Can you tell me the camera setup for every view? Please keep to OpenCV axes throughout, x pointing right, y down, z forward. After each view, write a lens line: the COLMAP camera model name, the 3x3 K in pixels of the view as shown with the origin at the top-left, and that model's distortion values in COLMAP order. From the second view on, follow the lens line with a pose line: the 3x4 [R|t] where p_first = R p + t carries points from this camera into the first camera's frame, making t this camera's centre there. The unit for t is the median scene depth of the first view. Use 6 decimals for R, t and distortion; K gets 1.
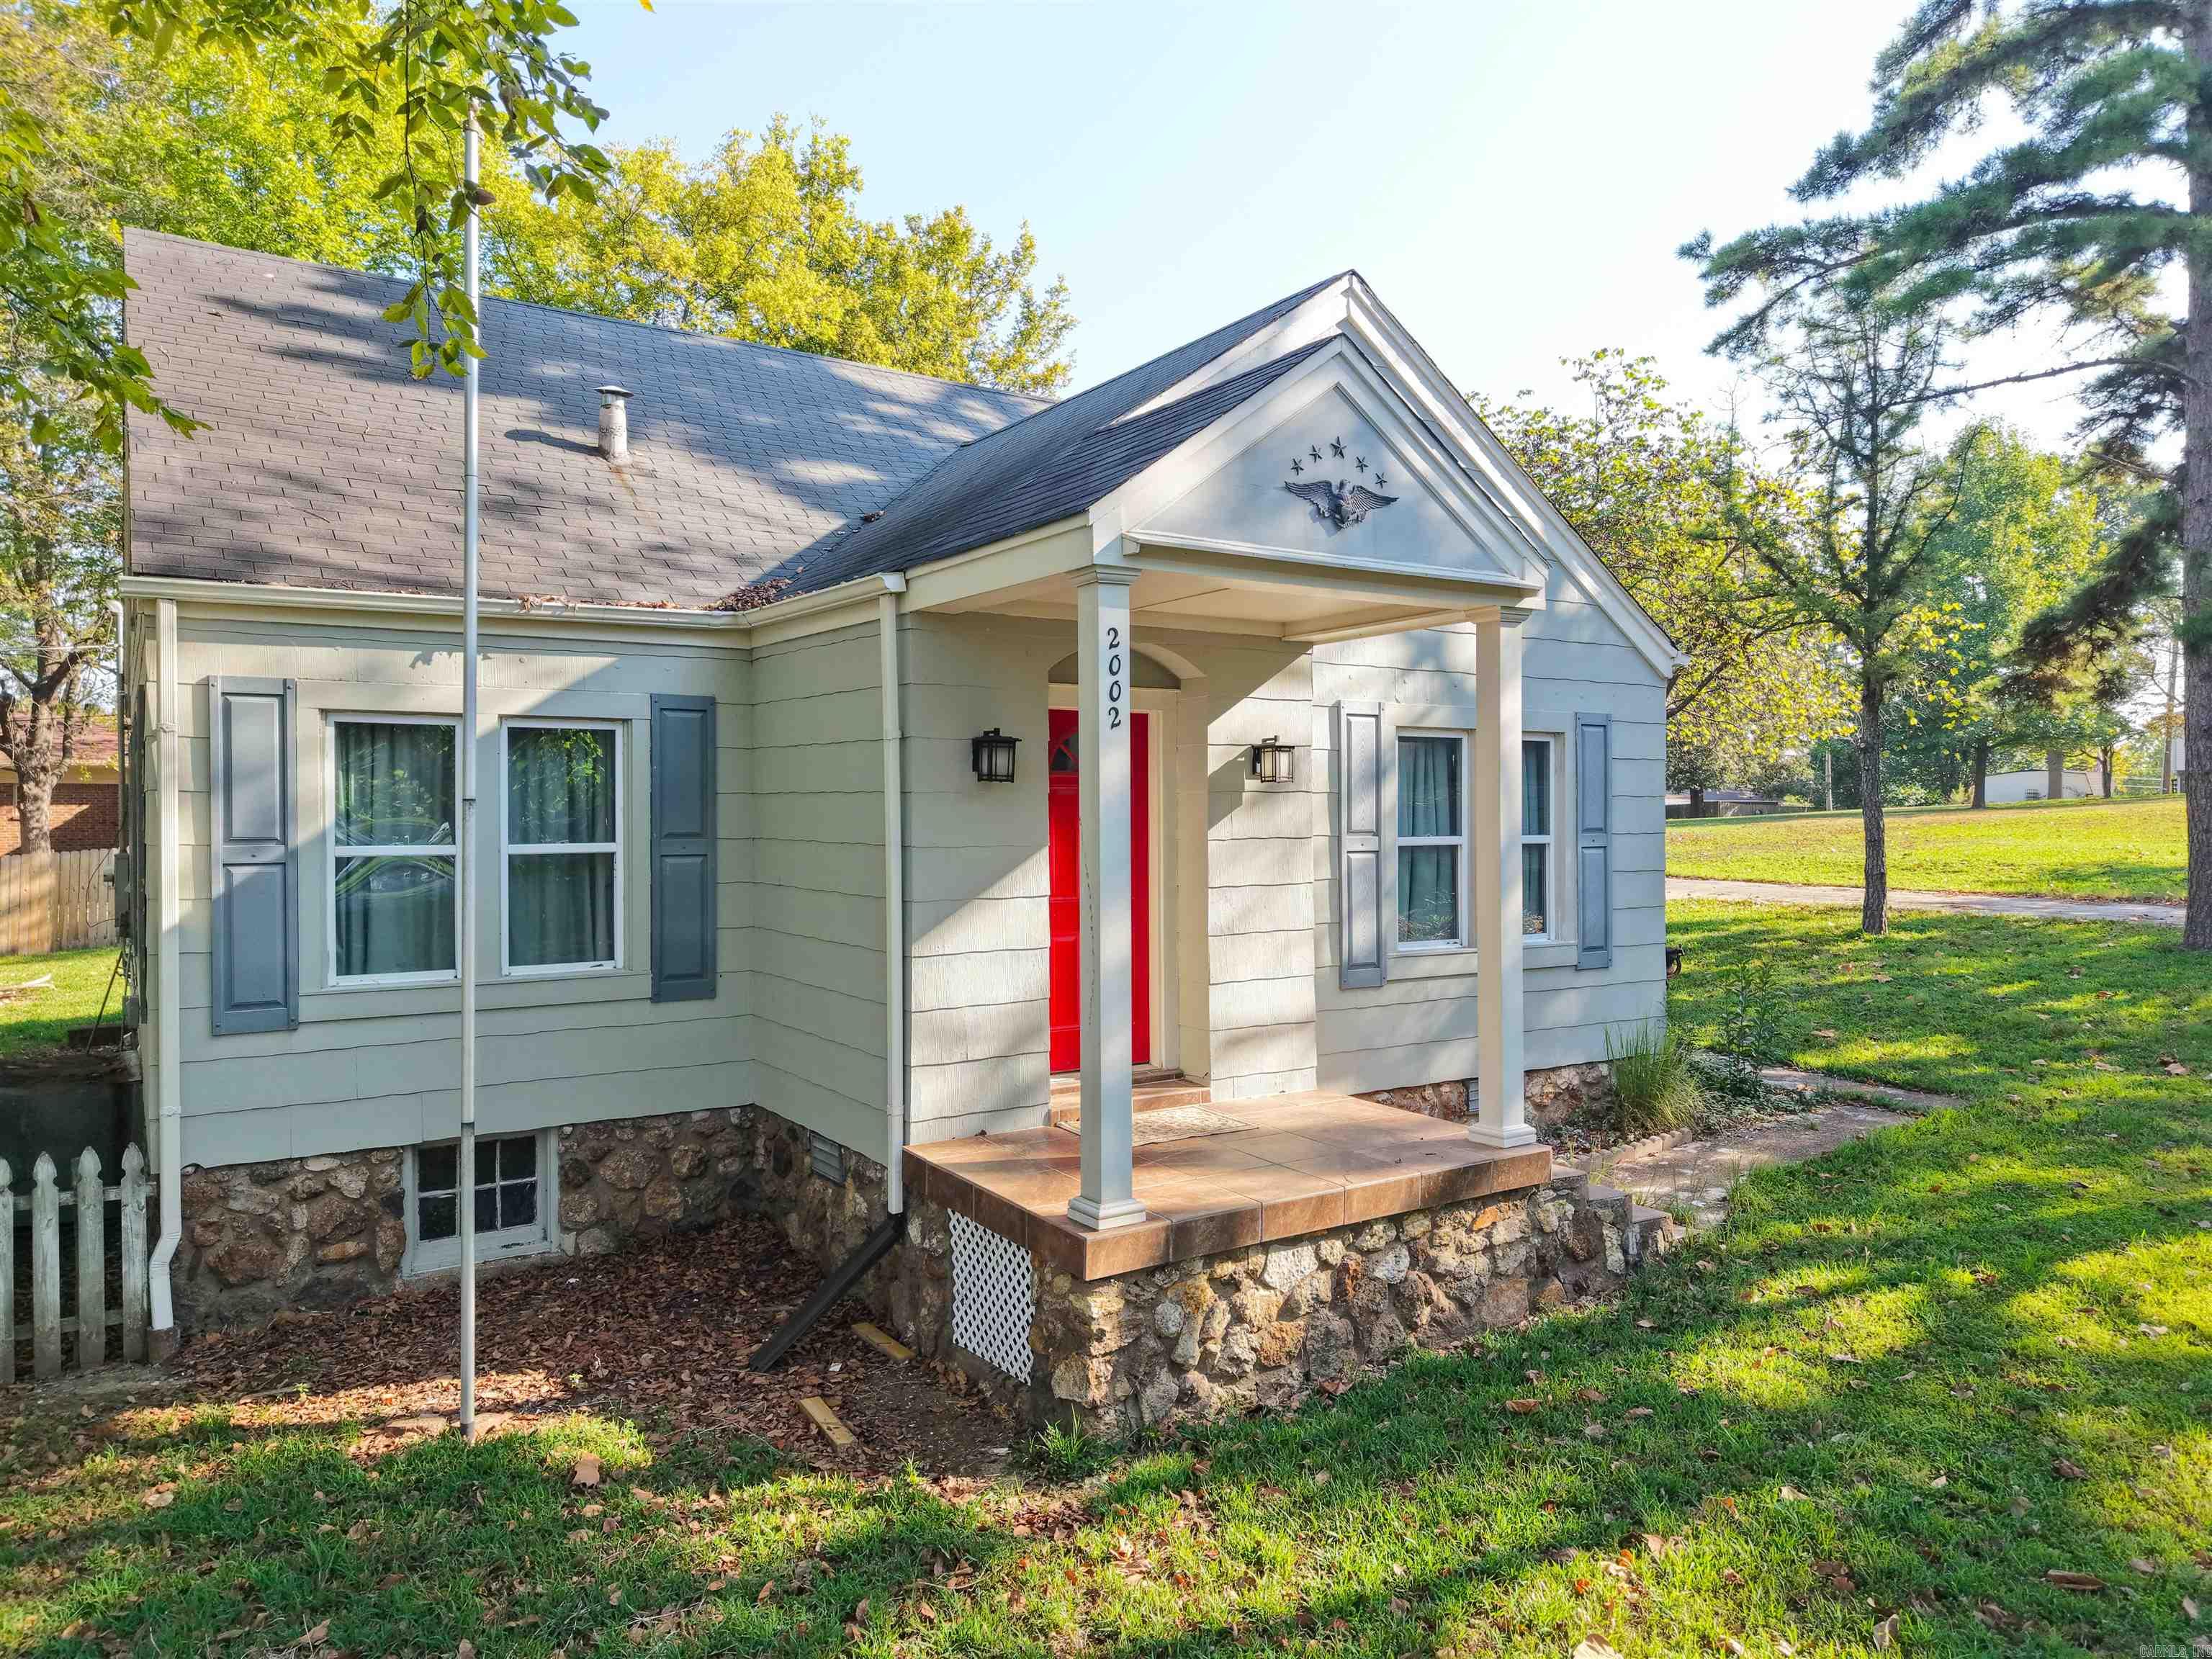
lens RADIAL K [[1474.9, 0, 1106.0], [0, 1474.9, 829.5], [0, 0, 1]] dist [0.041266, -0.033328]
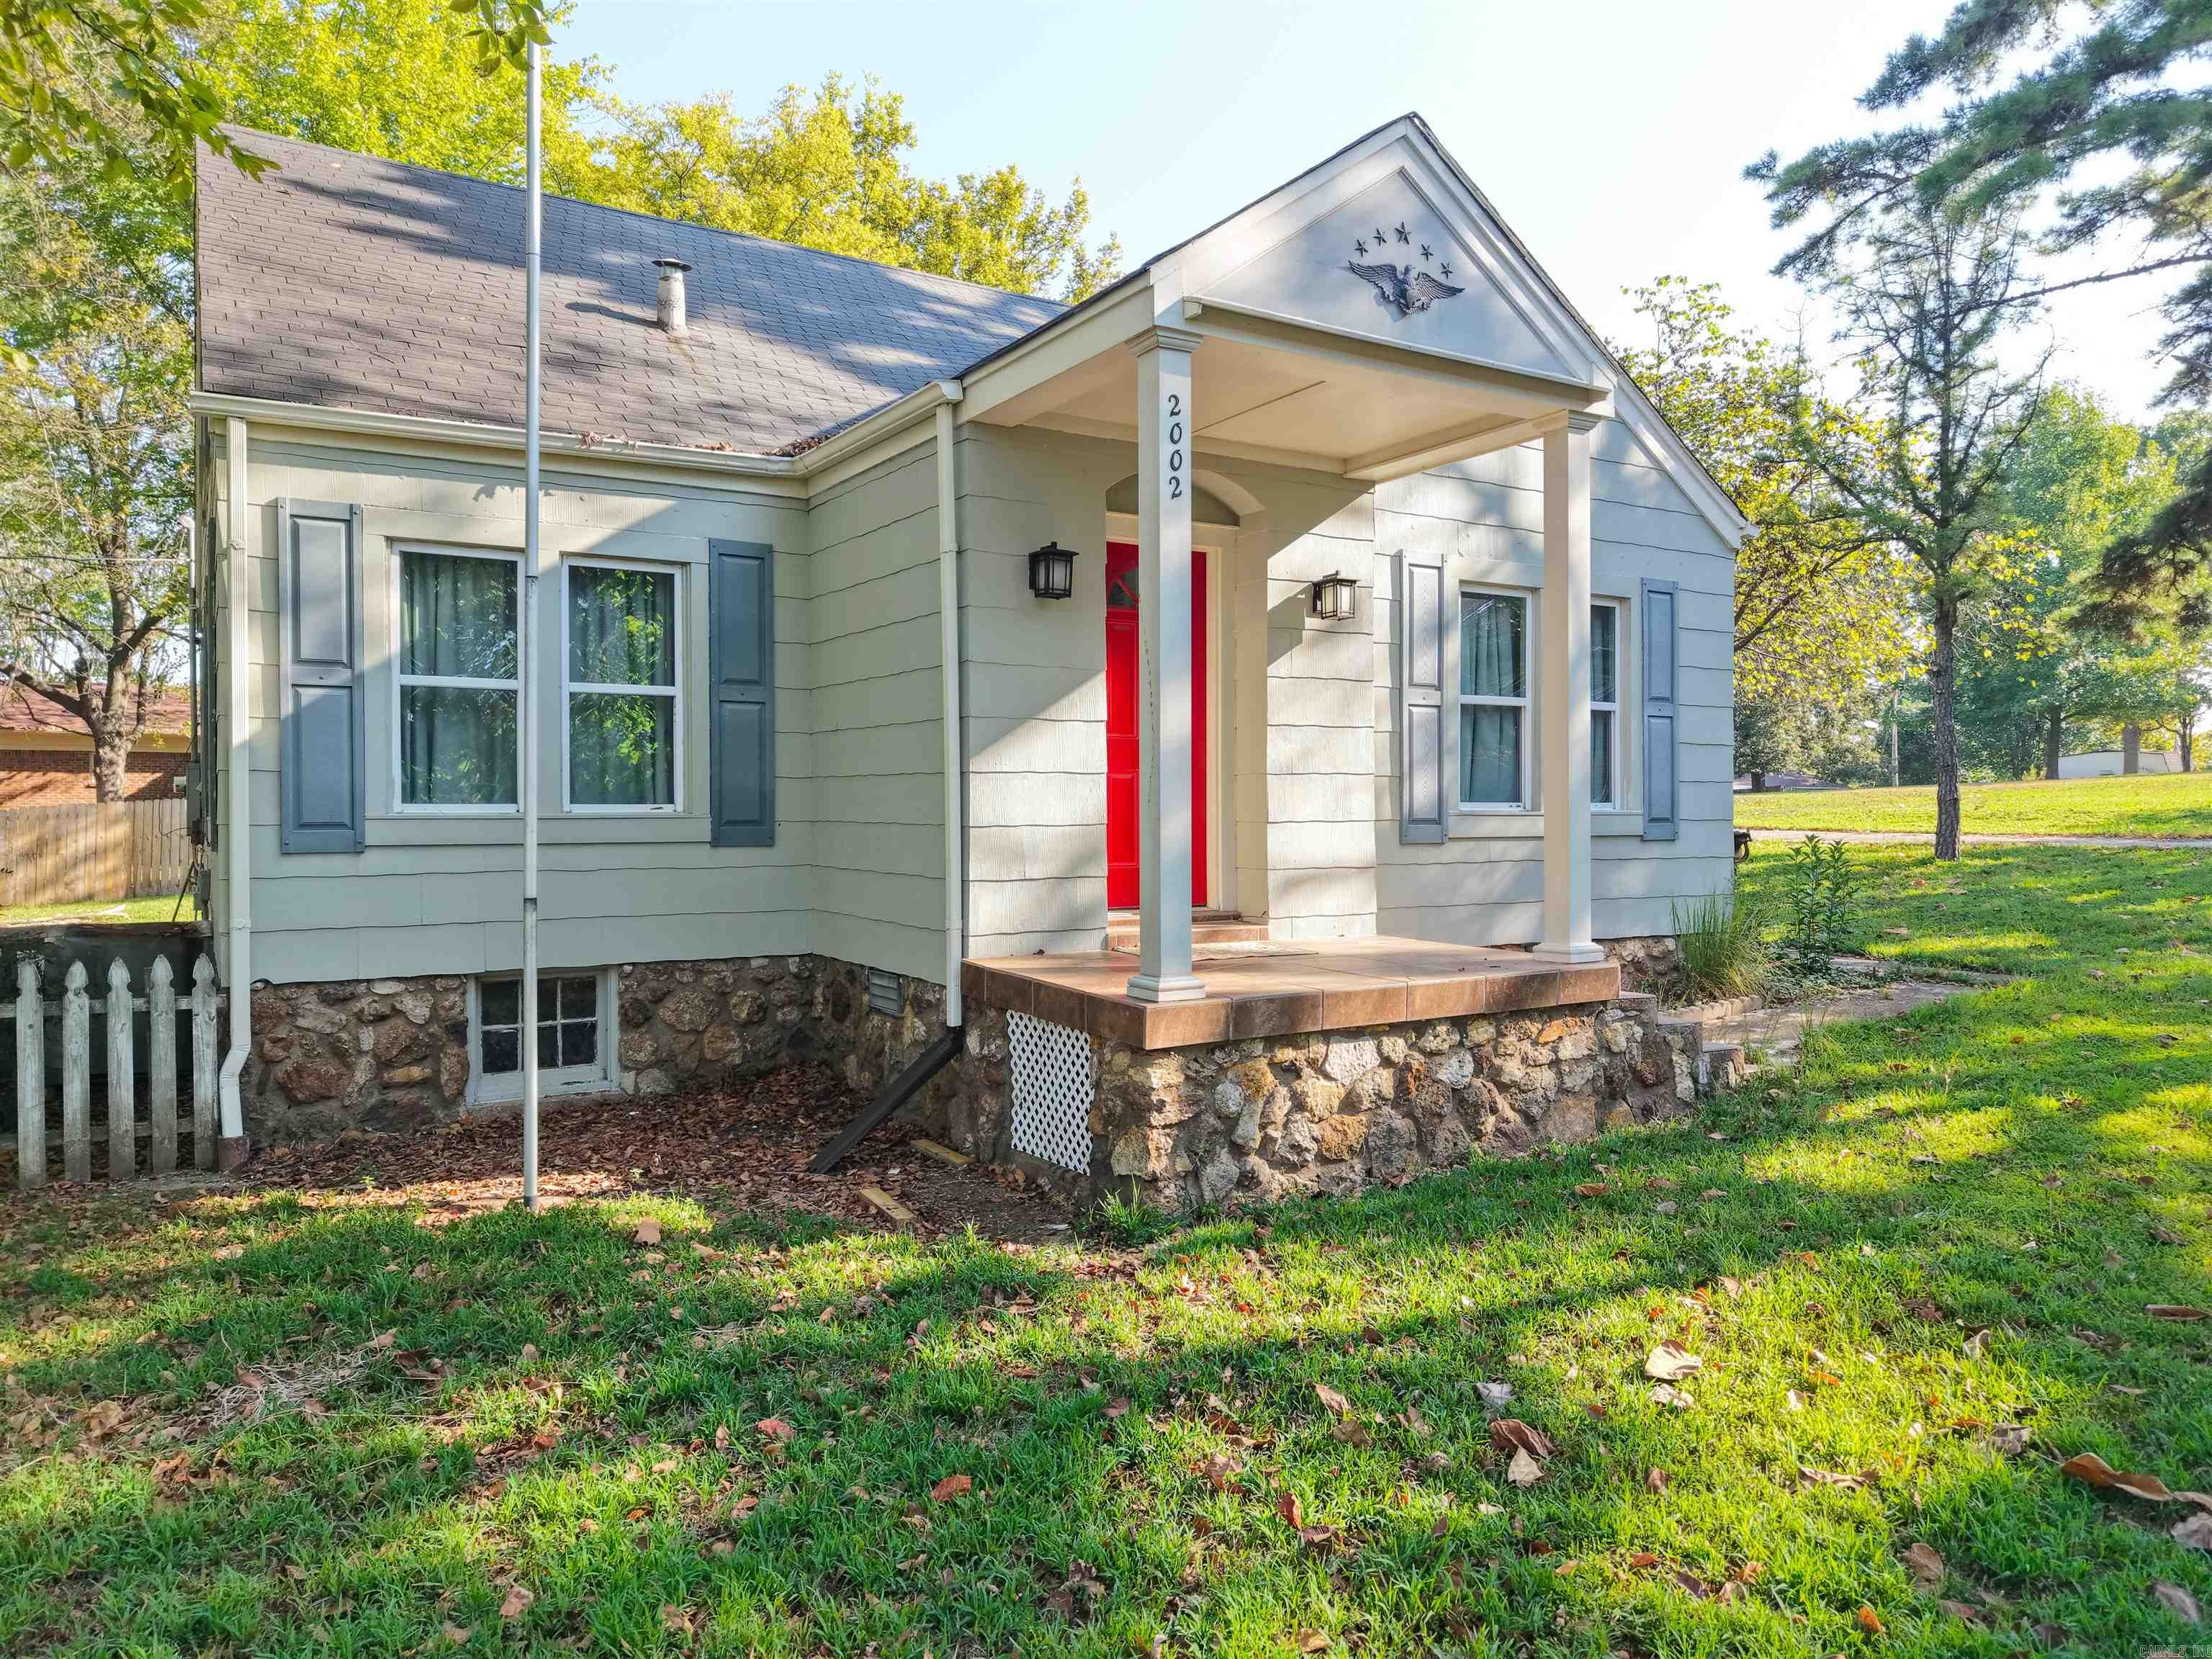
lens RADIAL K [[1474.9, 0, 1106.0], [0, 1474.9, 829.5], [0, 0, 1]] dist [0.041266, -0.033328]
pose [[0.999421, 0.001028, -0.034000, -0.005037], [-0.001085, 0.999998, -0.001647, 0.114544], [0.033999, 0.001683, 0.999420, 0.008153]]
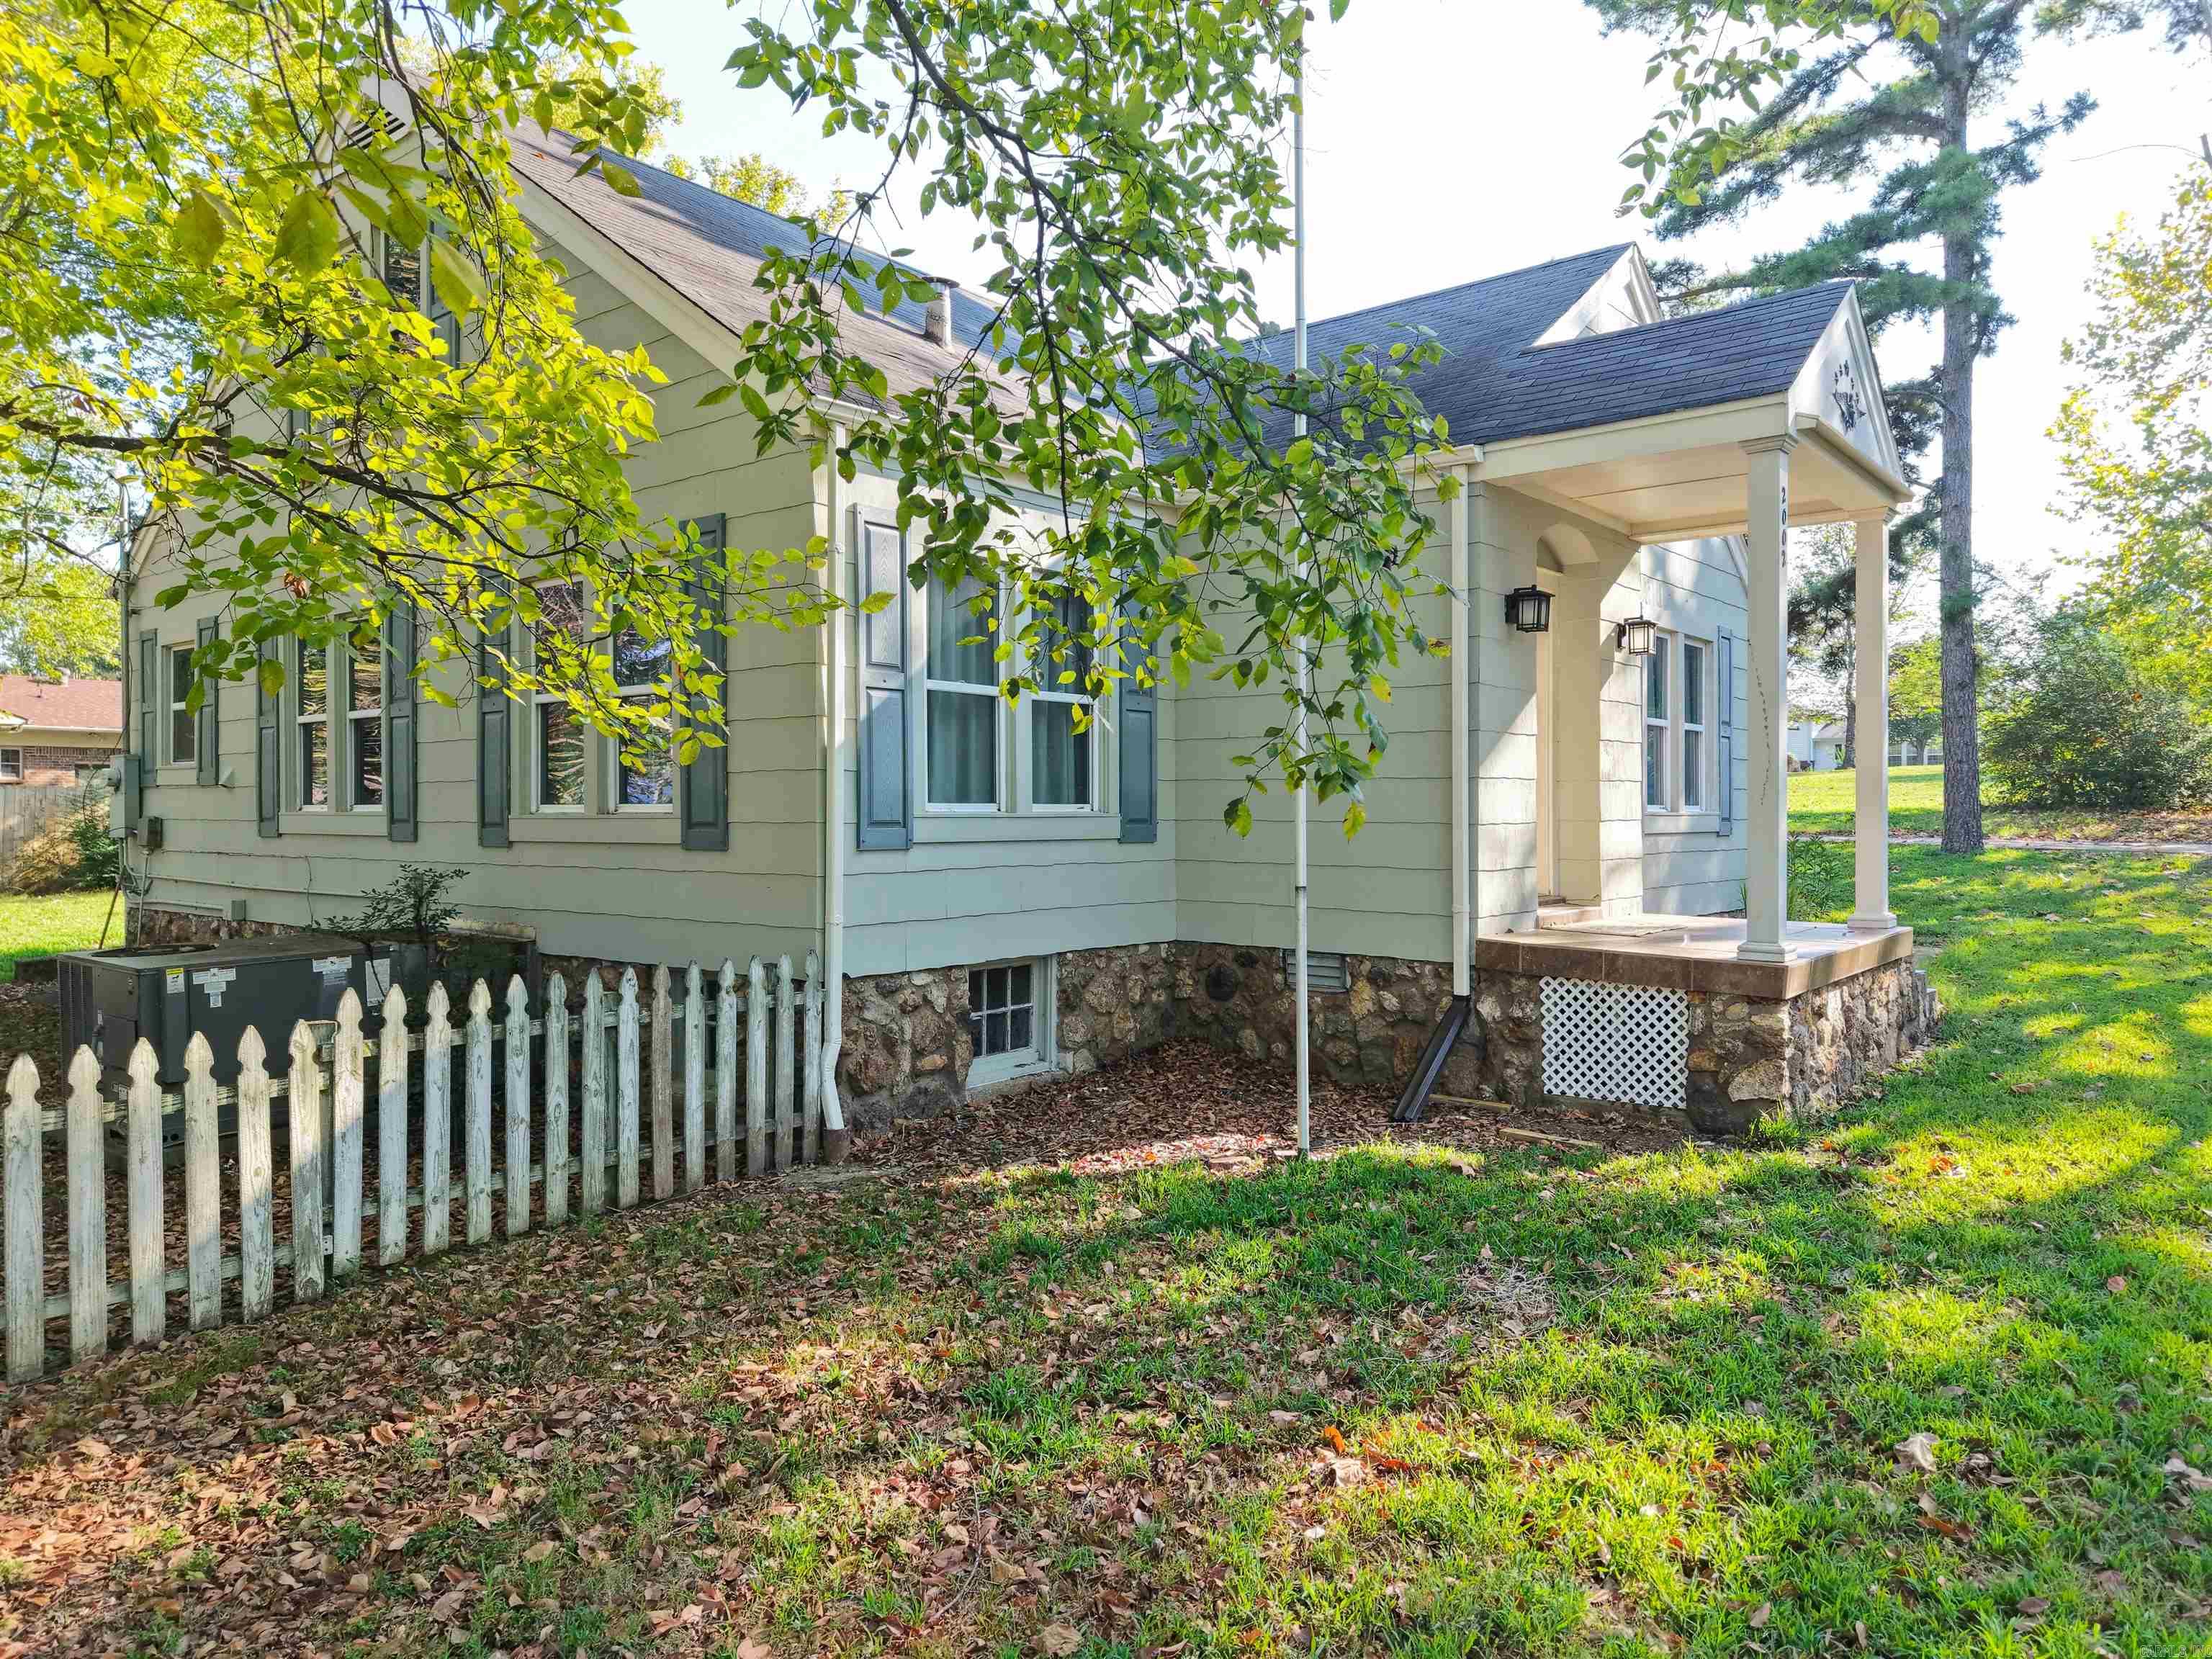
lens RADIAL K [[1456.4, 0, 1079.0], [0, 1456.4, 839.0], [0, 0, 1]] dist [0.068713, -0.084181]
pose [[0.958105, -0.001431, 0.286413, -0.691198], [-0.000589, 0.999976, 0.006966, 0.114436], [-0.286416, -0.006842, 0.958081, -0.019108]]
